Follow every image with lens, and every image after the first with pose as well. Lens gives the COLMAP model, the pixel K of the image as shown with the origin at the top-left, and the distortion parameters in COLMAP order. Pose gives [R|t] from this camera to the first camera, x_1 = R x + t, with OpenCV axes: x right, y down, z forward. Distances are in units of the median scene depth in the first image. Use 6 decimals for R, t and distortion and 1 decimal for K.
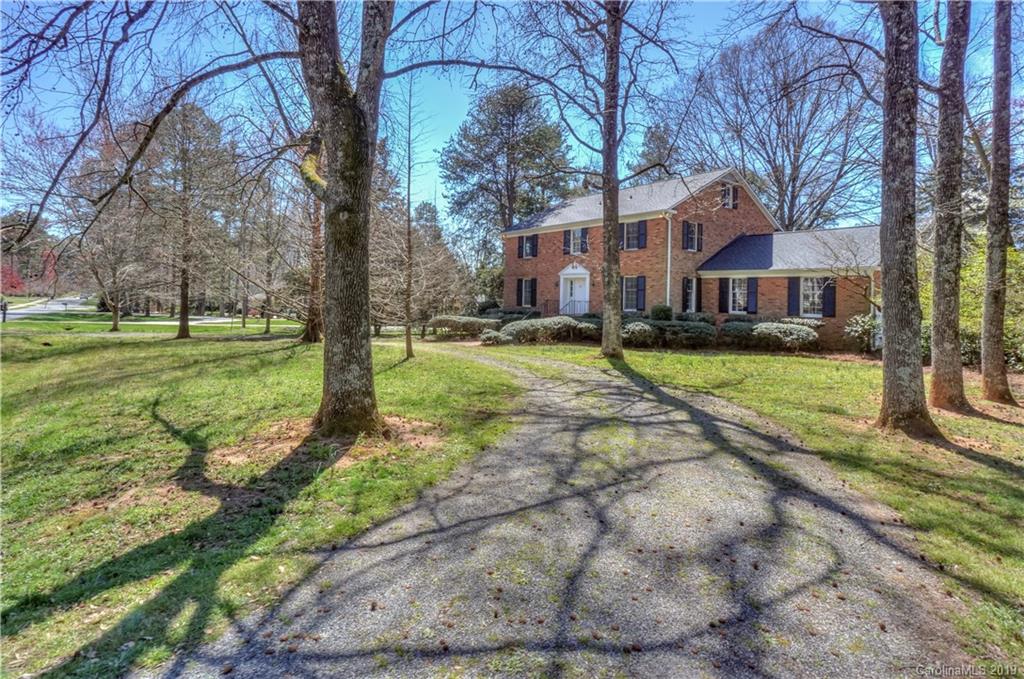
lens RADIAL K [[495.3, 0, 512.6], [0, 495.3, 357.6], [0, 0, 1]] dist [0.026693, 0.000557]
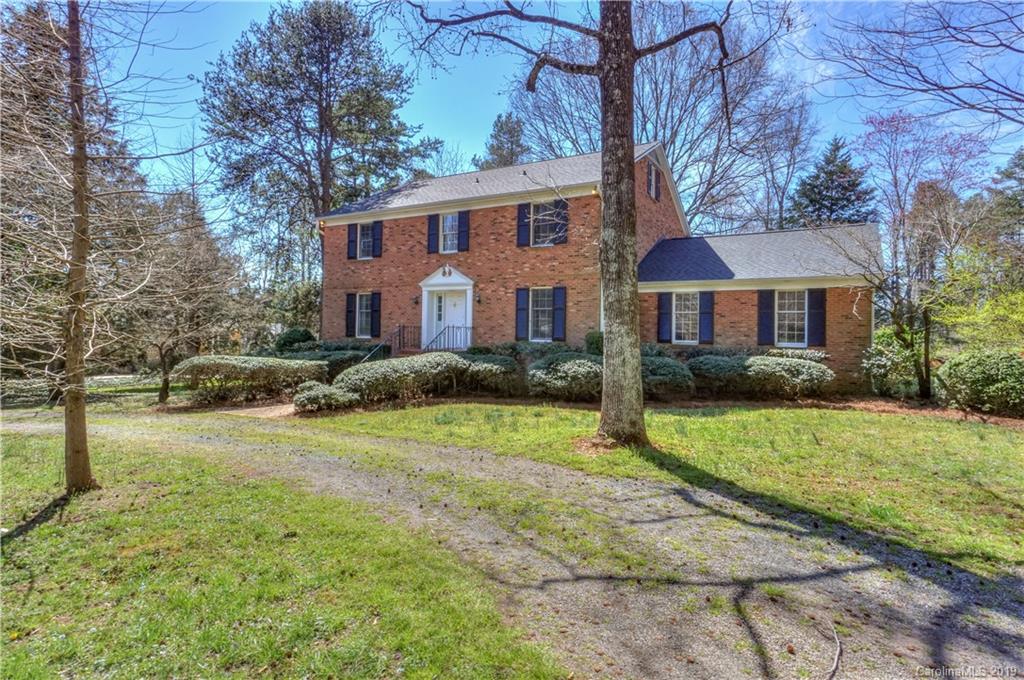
lens RADIAL K [[590.1, 0, 512.0], [0, 590.1, 340.0], [0, 0, 1]] dist [0.060161, 0.000839]
pose [[0.947126, -0.013809, 0.320564, -0.038705], [0.047035, 0.994256, -0.096136, -0.025549], [-0.317395, 0.106130, 0.942336, 0.298971]]
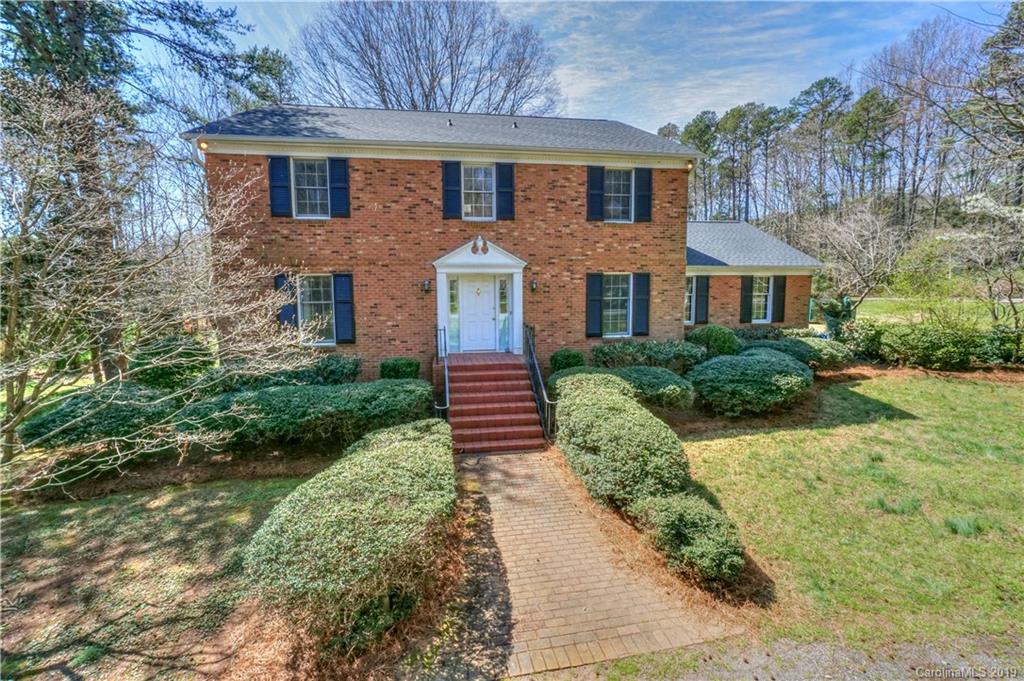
lens RADIAL K [[459.6, 0, 589.1], [0, 459.6, 339.7], [0, 0, 1]] dist [-0.000296, -0.000074]
pose [[0.517927, -0.119583, 0.847025, -0.193719], [0.122033, 0.990382, 0.065204, -0.124897], [-0.846676, 0.069594, 0.527538, 0.748177]]
